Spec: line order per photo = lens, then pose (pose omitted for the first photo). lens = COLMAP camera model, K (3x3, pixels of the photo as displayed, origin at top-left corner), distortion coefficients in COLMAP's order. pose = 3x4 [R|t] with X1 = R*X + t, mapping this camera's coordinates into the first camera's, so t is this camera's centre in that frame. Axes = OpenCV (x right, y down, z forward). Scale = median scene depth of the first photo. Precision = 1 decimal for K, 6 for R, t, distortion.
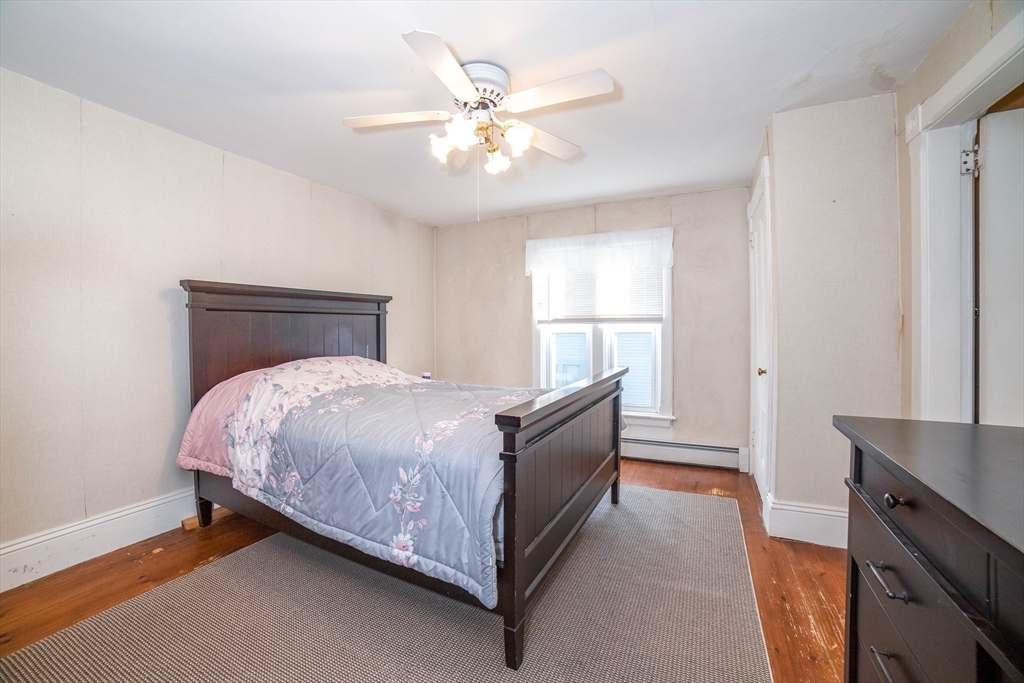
lens RADIAL K [[418.7, 0, 509.0], [0, 418.7, 336.3], [0, 0, 1]] dist [-0.120487, 0.043838]
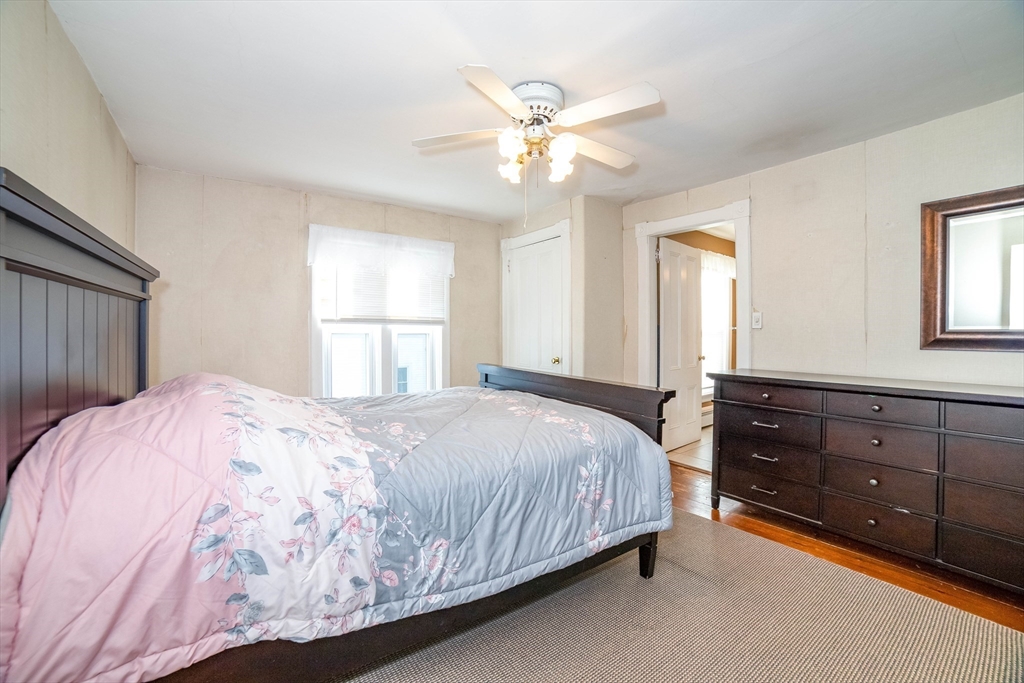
lens RADIAL K [[418.7, 0, 509.0], [0, 418.7, 336.3], [0, 0, 1]] dist [-0.120487, 0.043838]
pose [[0.467091, -0.000792, 0.884209, -0.566341], [0.002529, 0.999997, -0.000440, -0.001207], [-0.884206, 0.002441, 0.467091, 0.302677]]
